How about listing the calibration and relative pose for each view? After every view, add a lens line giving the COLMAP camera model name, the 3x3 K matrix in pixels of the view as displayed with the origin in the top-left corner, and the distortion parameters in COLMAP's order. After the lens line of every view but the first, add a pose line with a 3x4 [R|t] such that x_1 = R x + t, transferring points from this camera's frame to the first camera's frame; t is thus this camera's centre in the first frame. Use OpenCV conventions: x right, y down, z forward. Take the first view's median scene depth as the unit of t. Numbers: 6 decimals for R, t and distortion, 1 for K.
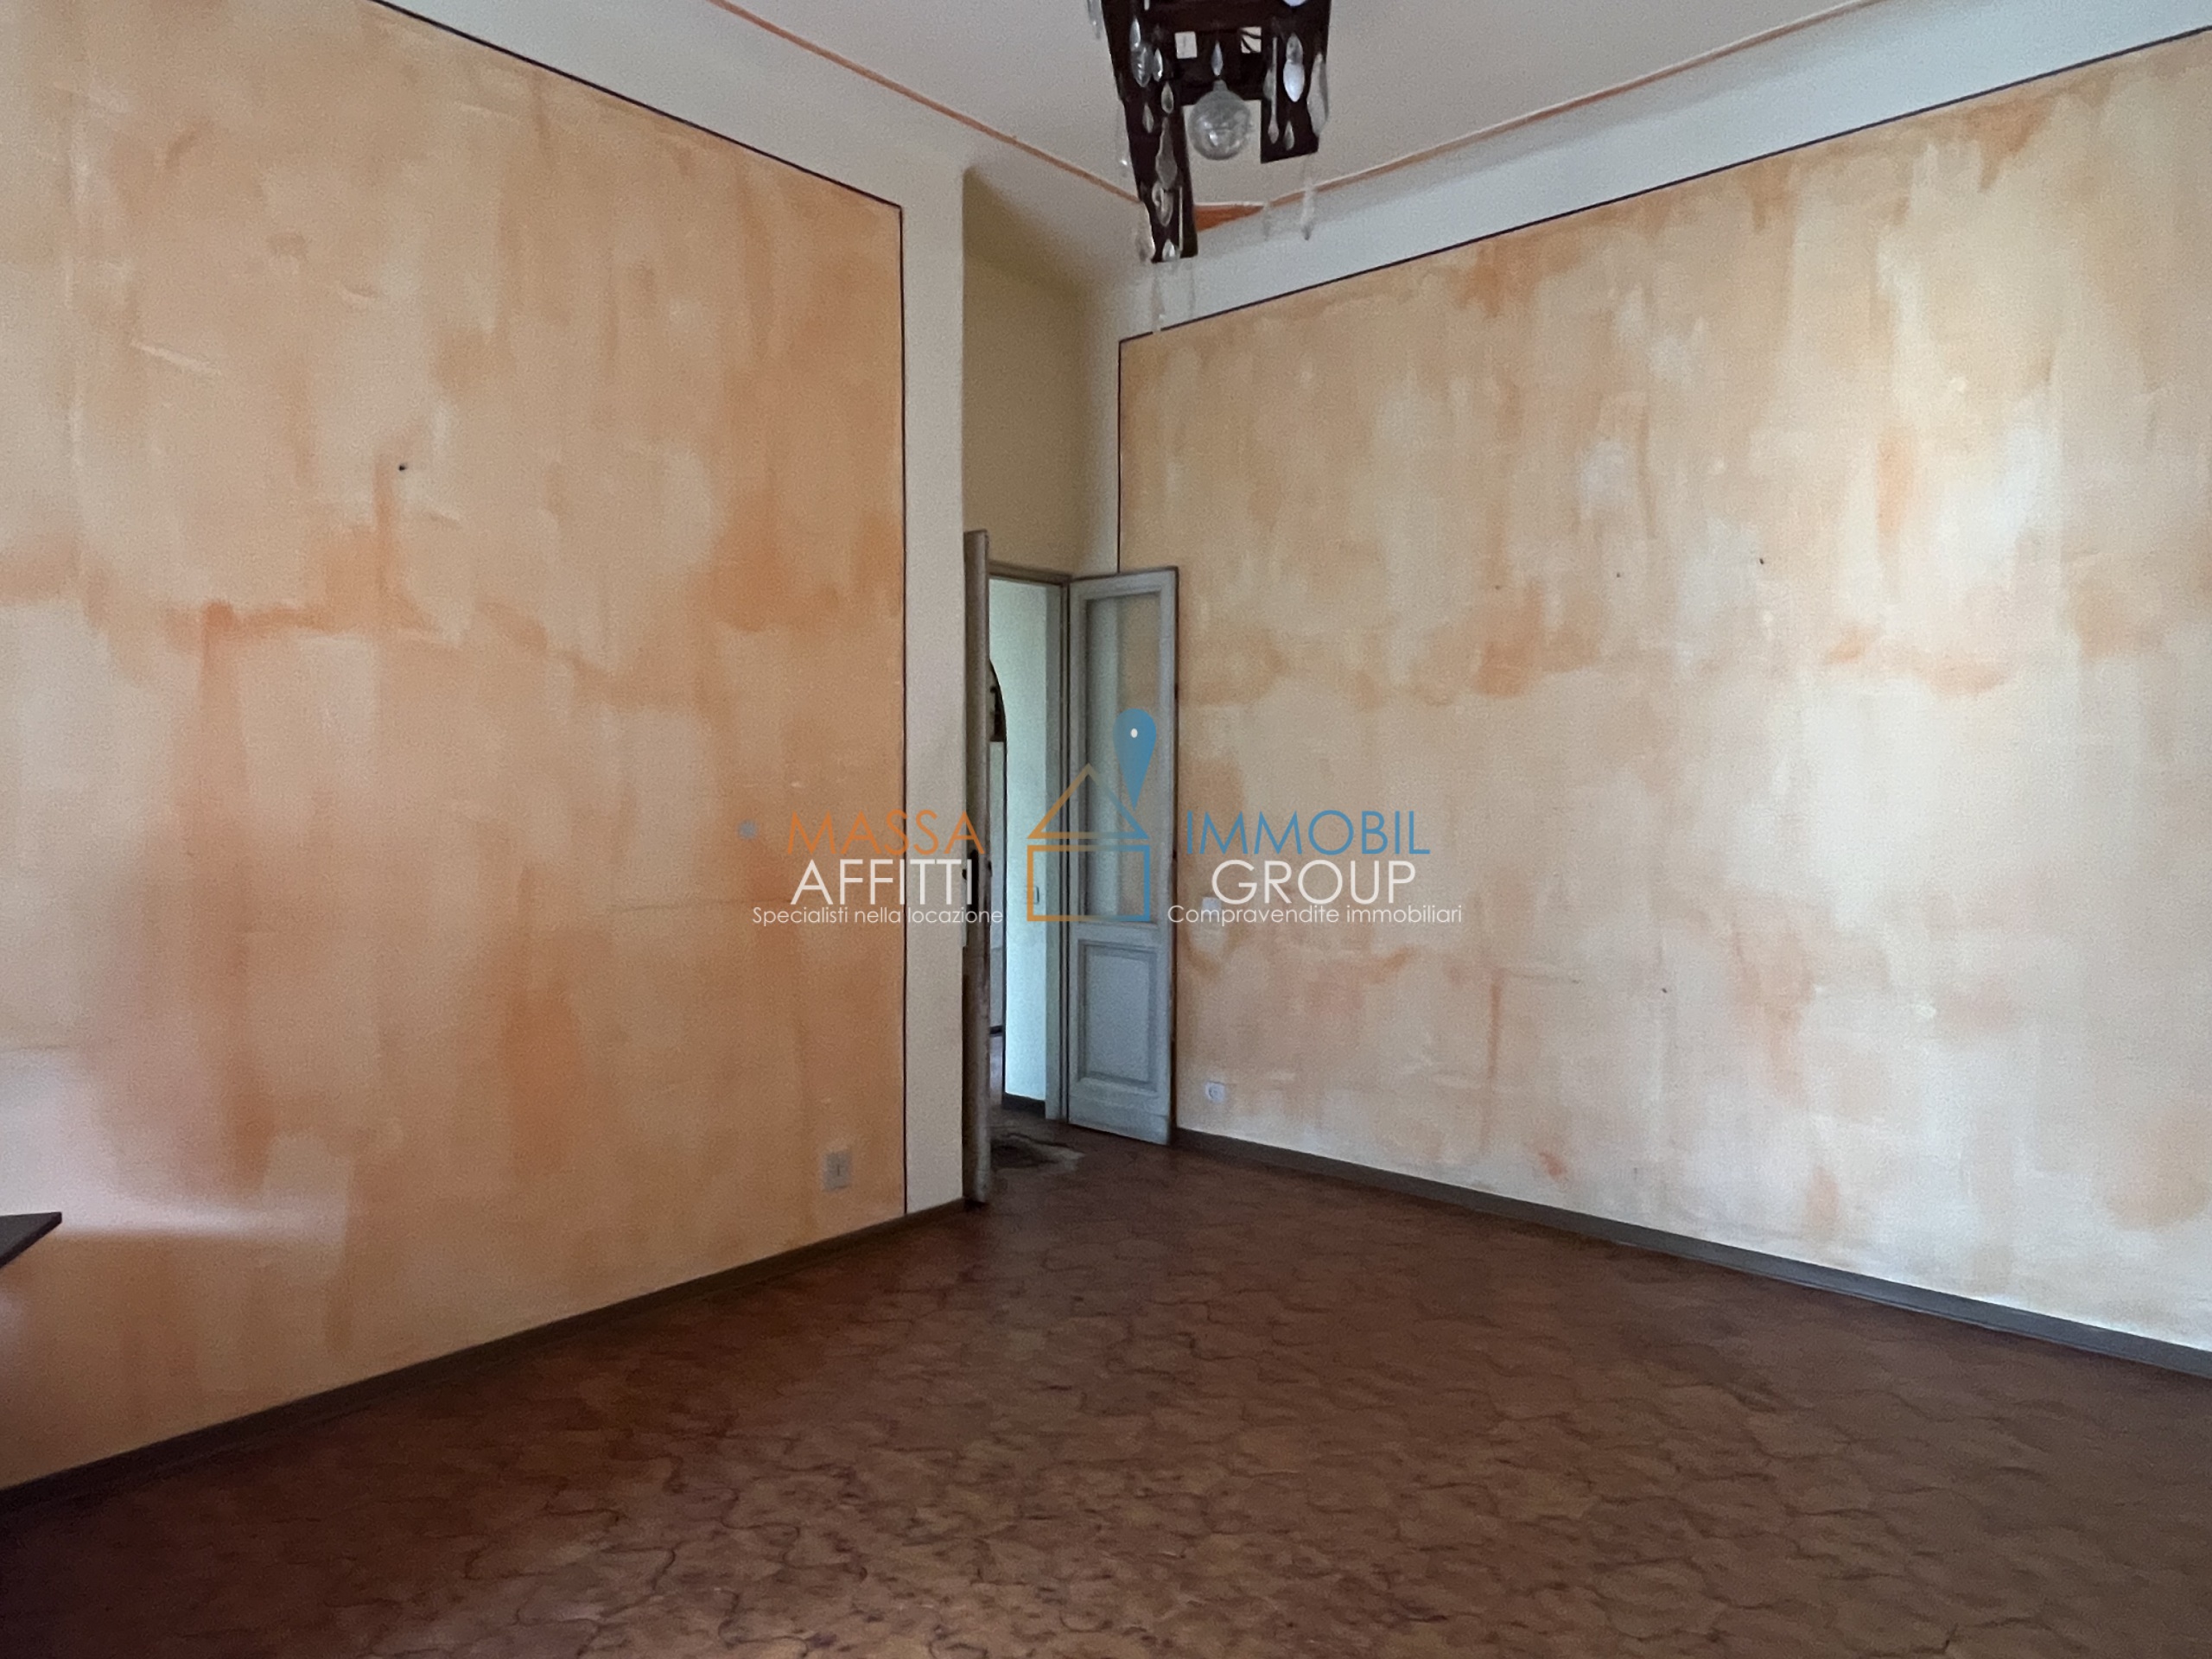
lens RADIAL K [[1394.8, 0, 1089.0], [0, 1394.8, 838.3], [0, 0, 1]] dist [0.005025, 0.001202]
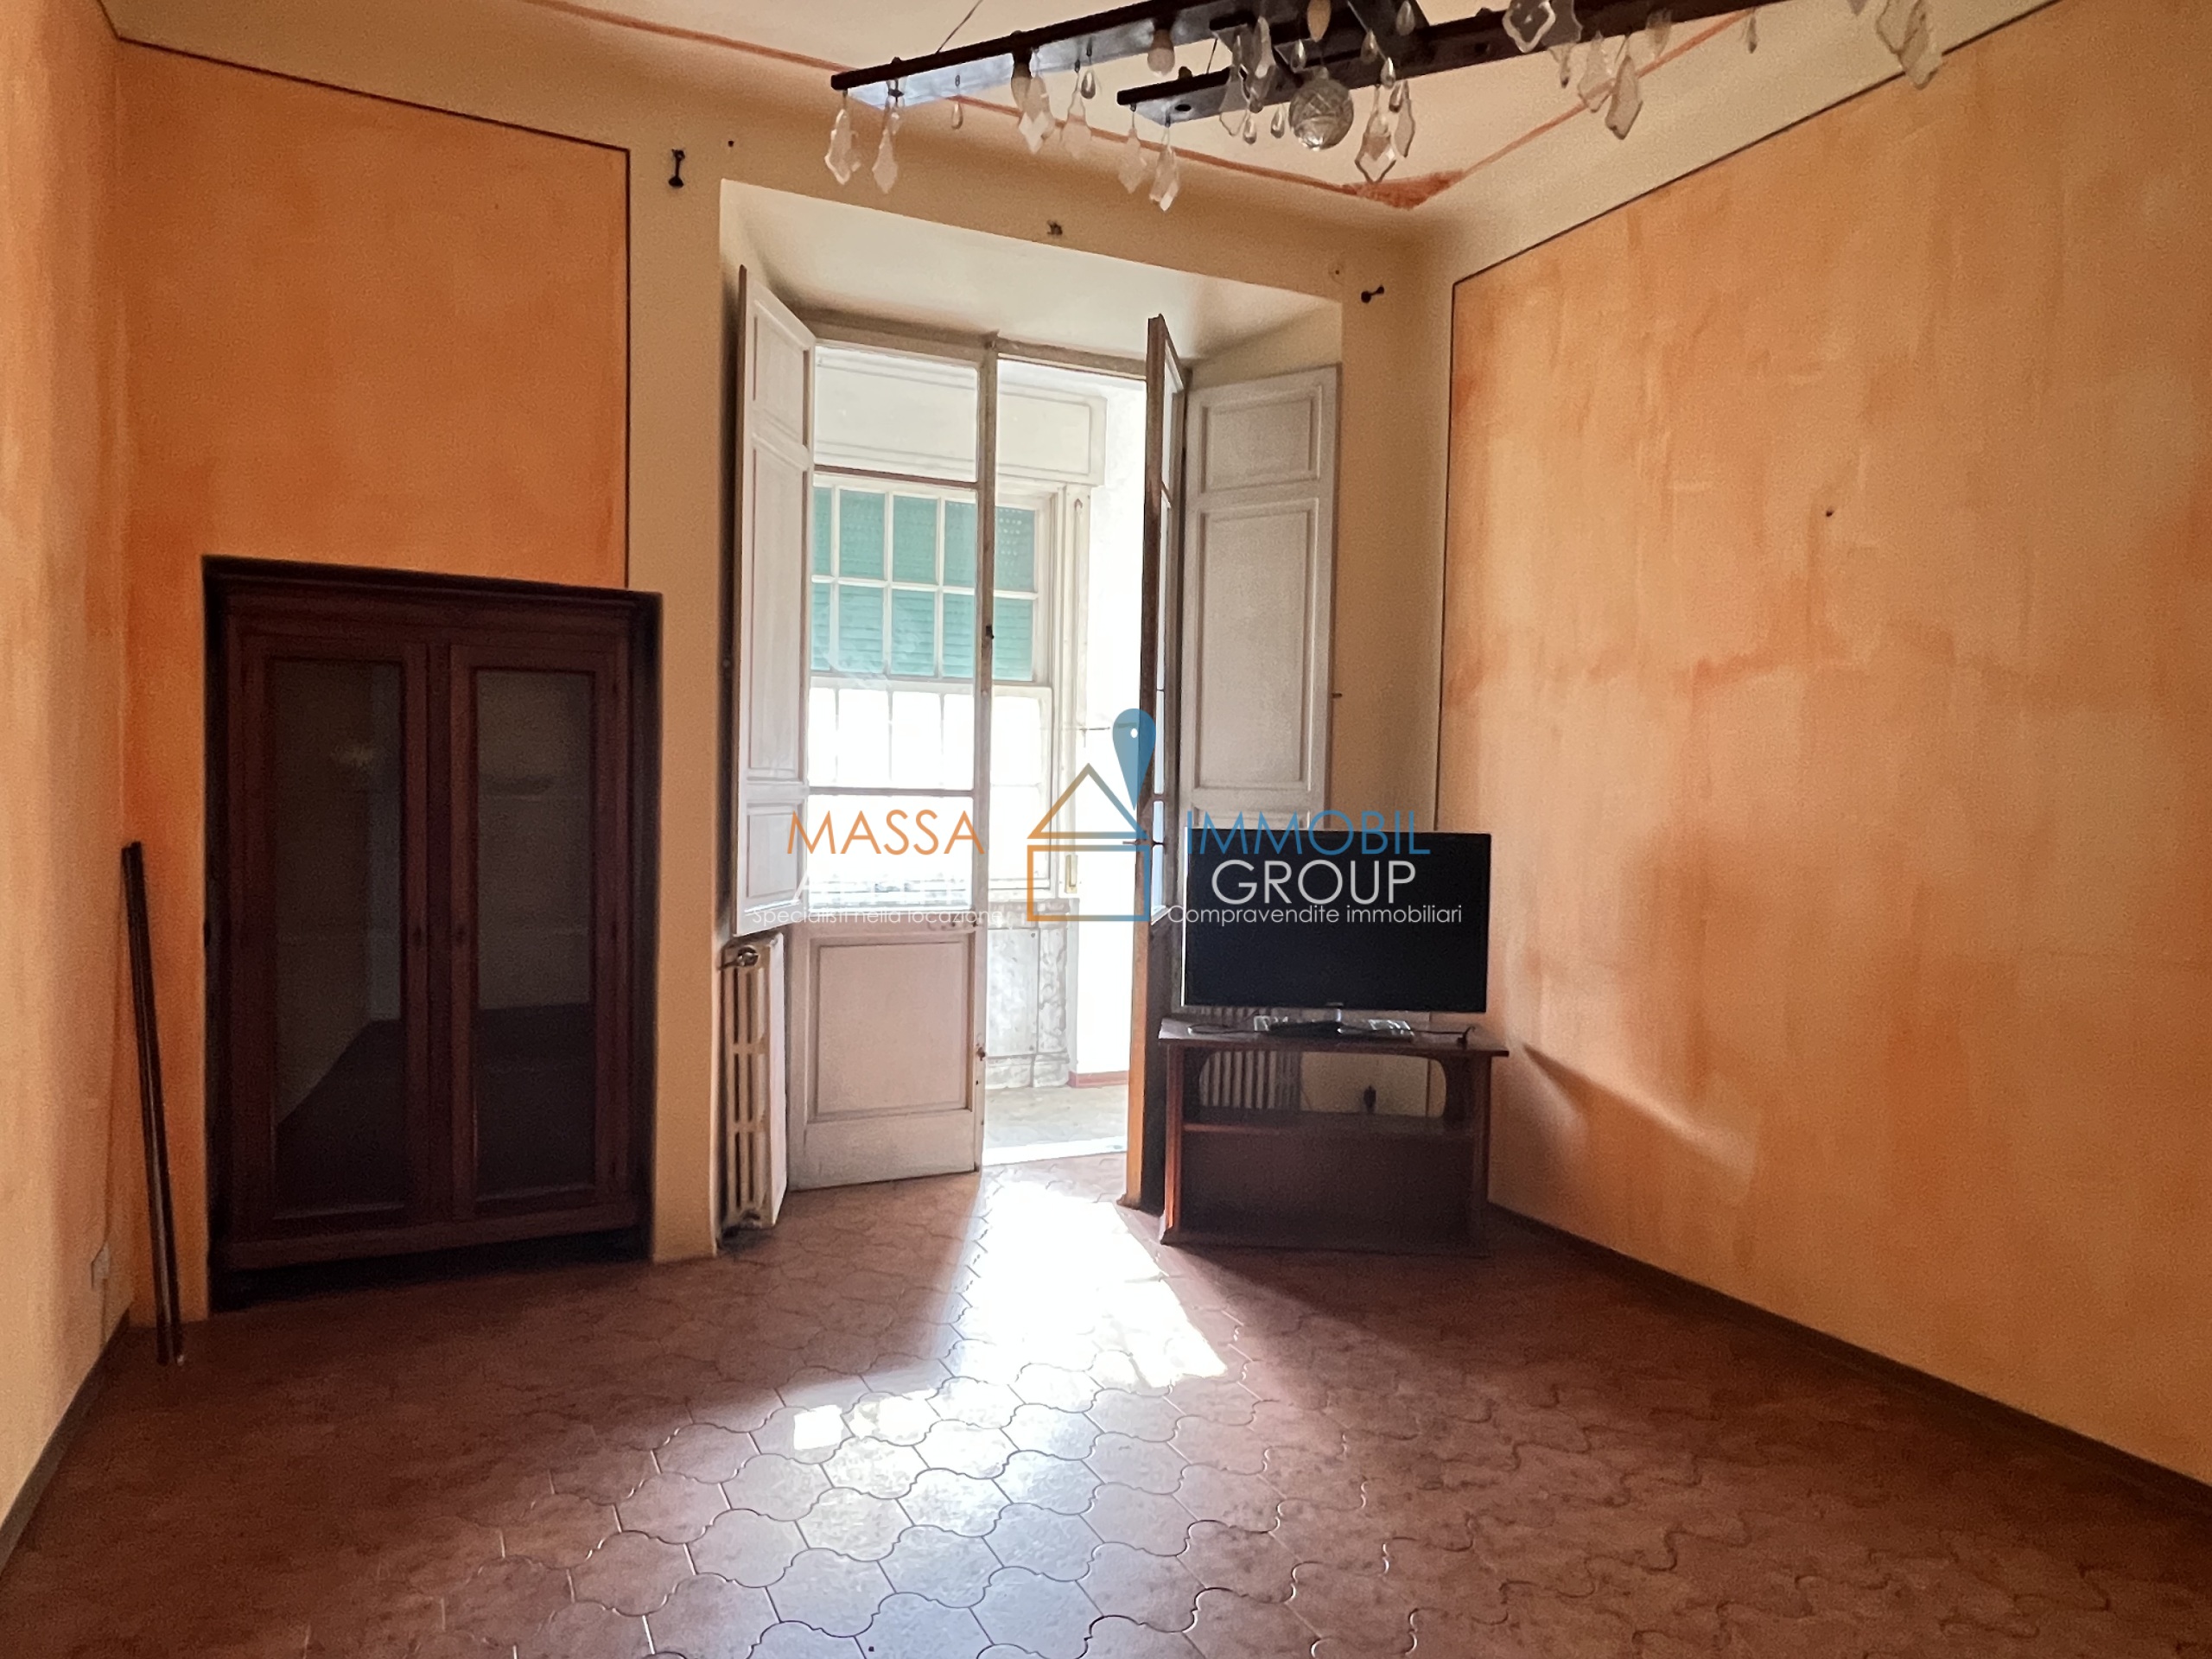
lens RADIAL K [[1394.8, 0, 1089.0], [0, 1394.8, 838.3], [0, 0, 1]] dist [0.005025, 0.001202]
pose [[-0.372548, 0.028826, -0.927565, 0.660656], [-0.058874, 0.996770, 0.054623, -0.029565], [0.926144, 0.074959, -0.369648, 0.766676]]
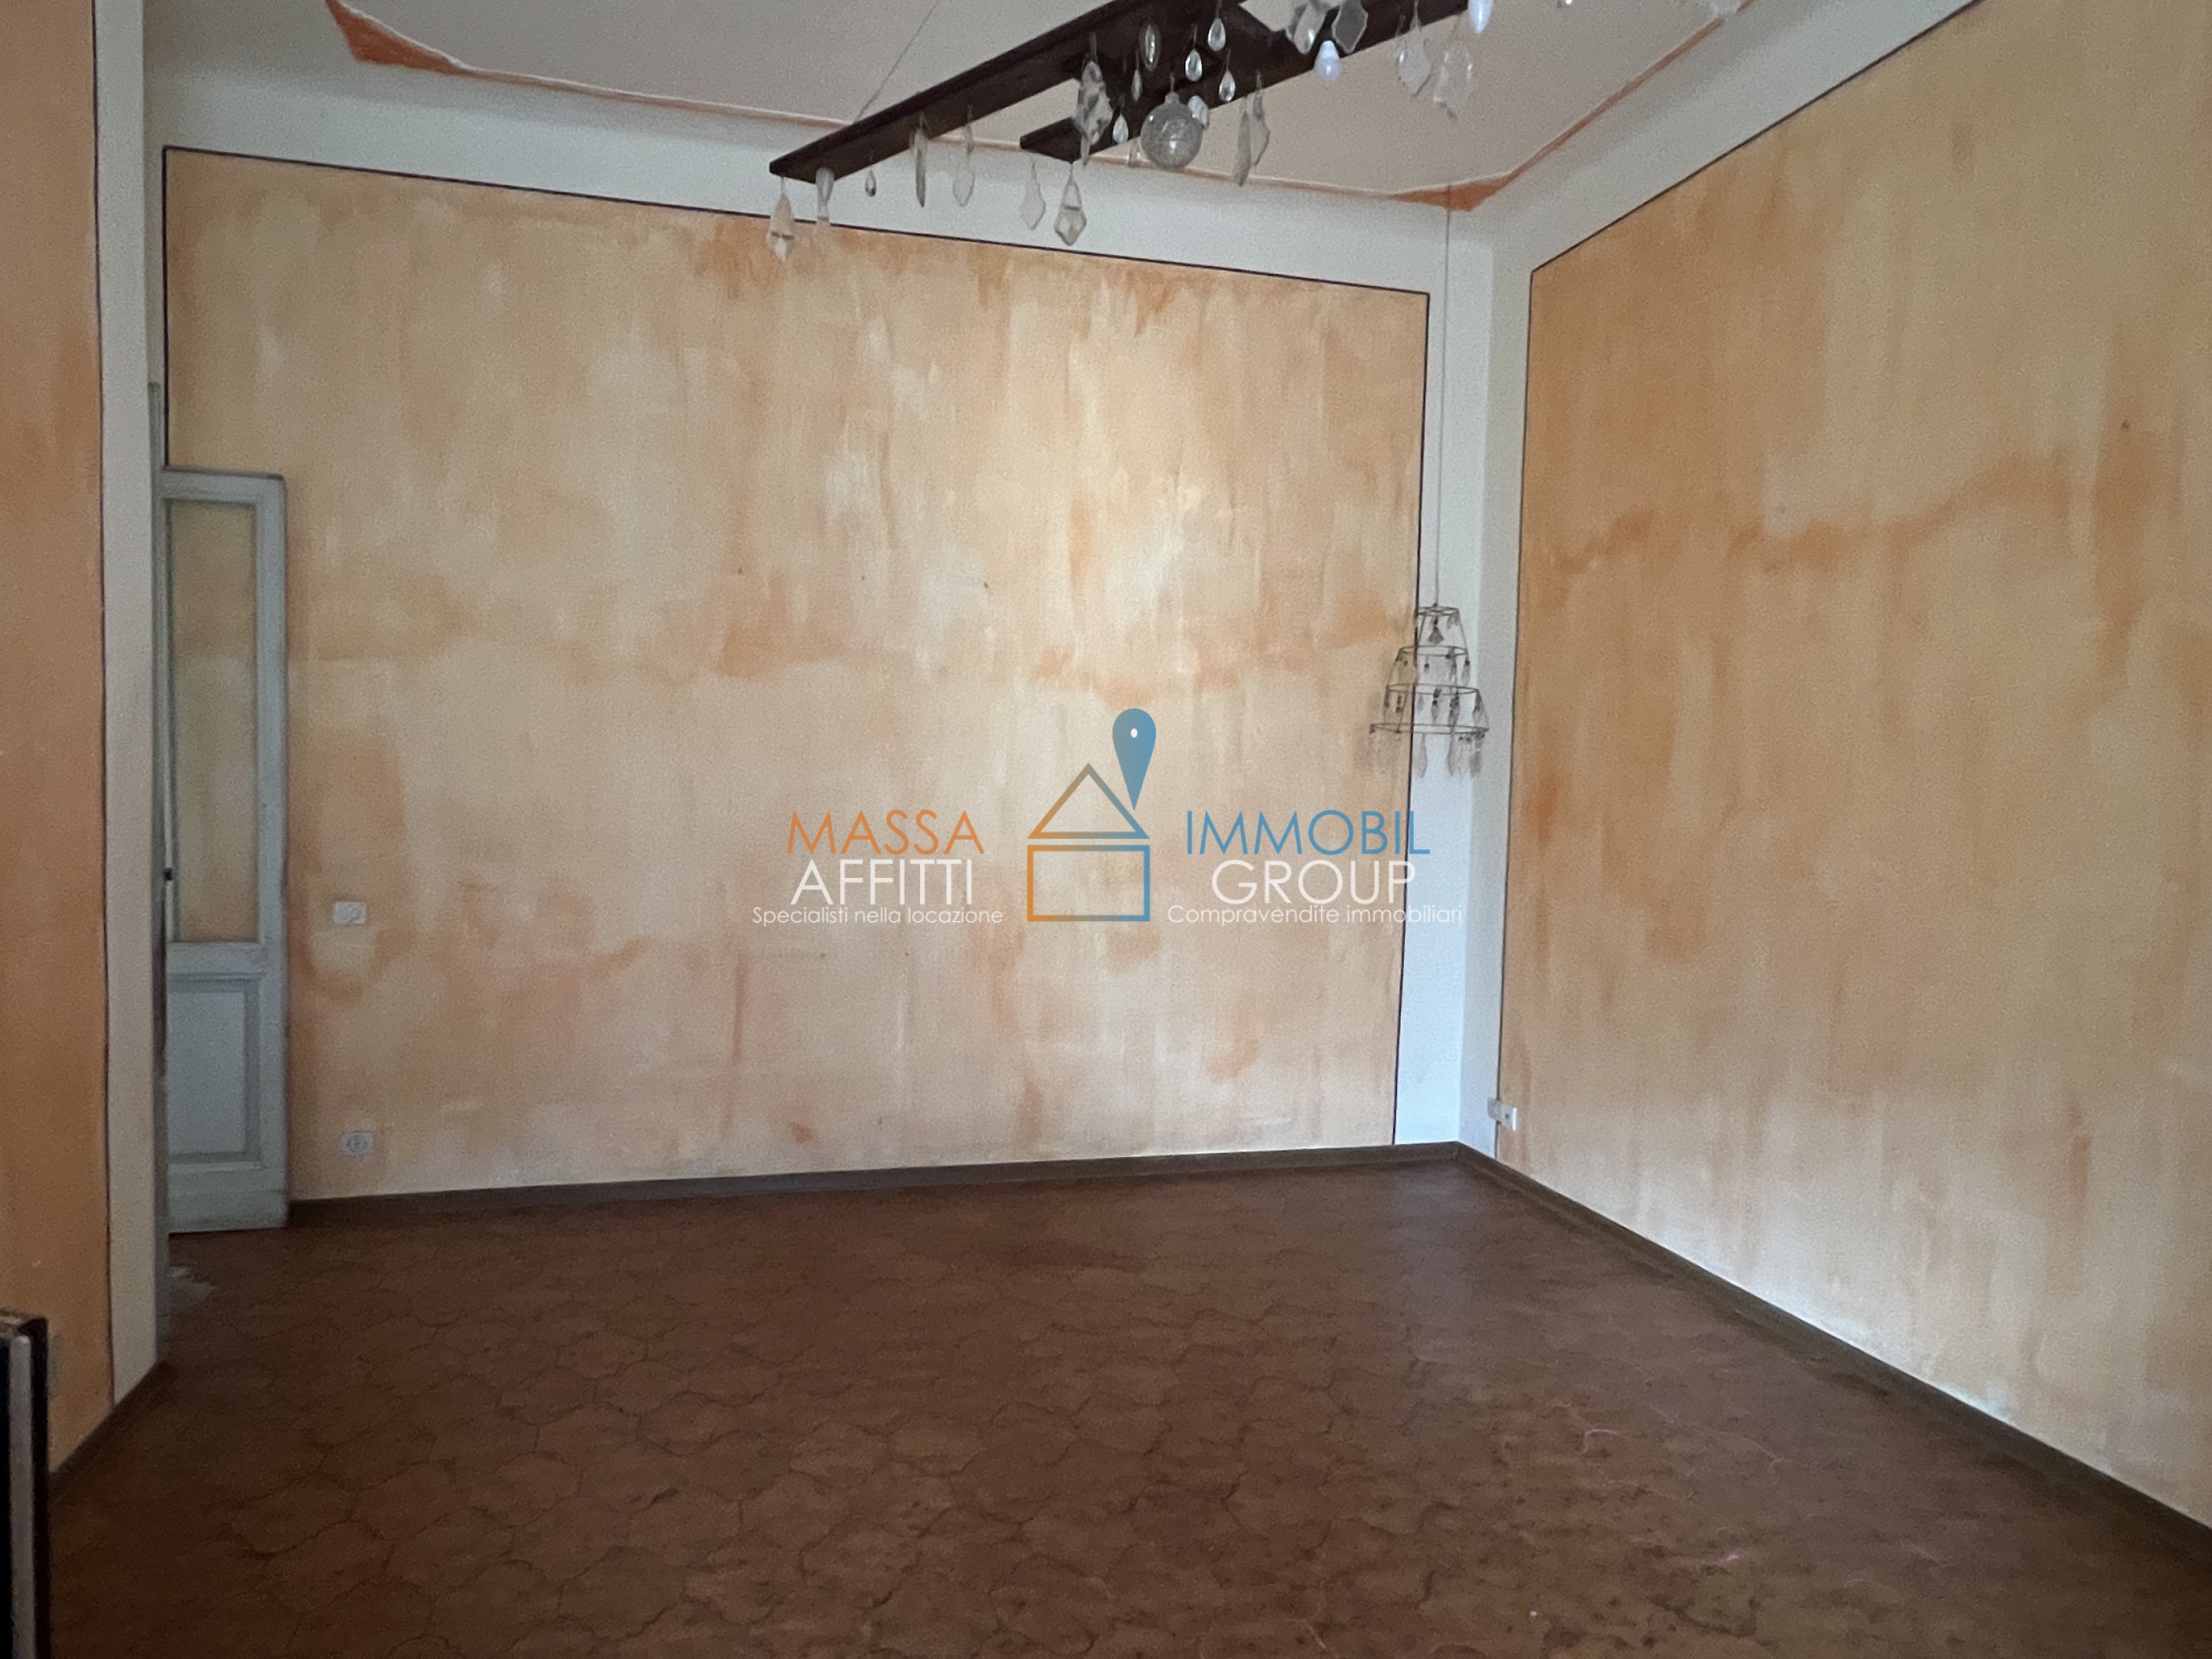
lens RADIAL K [[1396.3, 0, 1077.8], [0, 1396.3, 844.6], [0, 0, 1]] dist [0.003475, -0.003158]
pose [[0.543264, -0.030733, 0.838999, -0.507205], [0.013754, 0.999521, 0.027706, -0.010310], [-0.839449, -0.003512, 0.543427, 0.304876]]
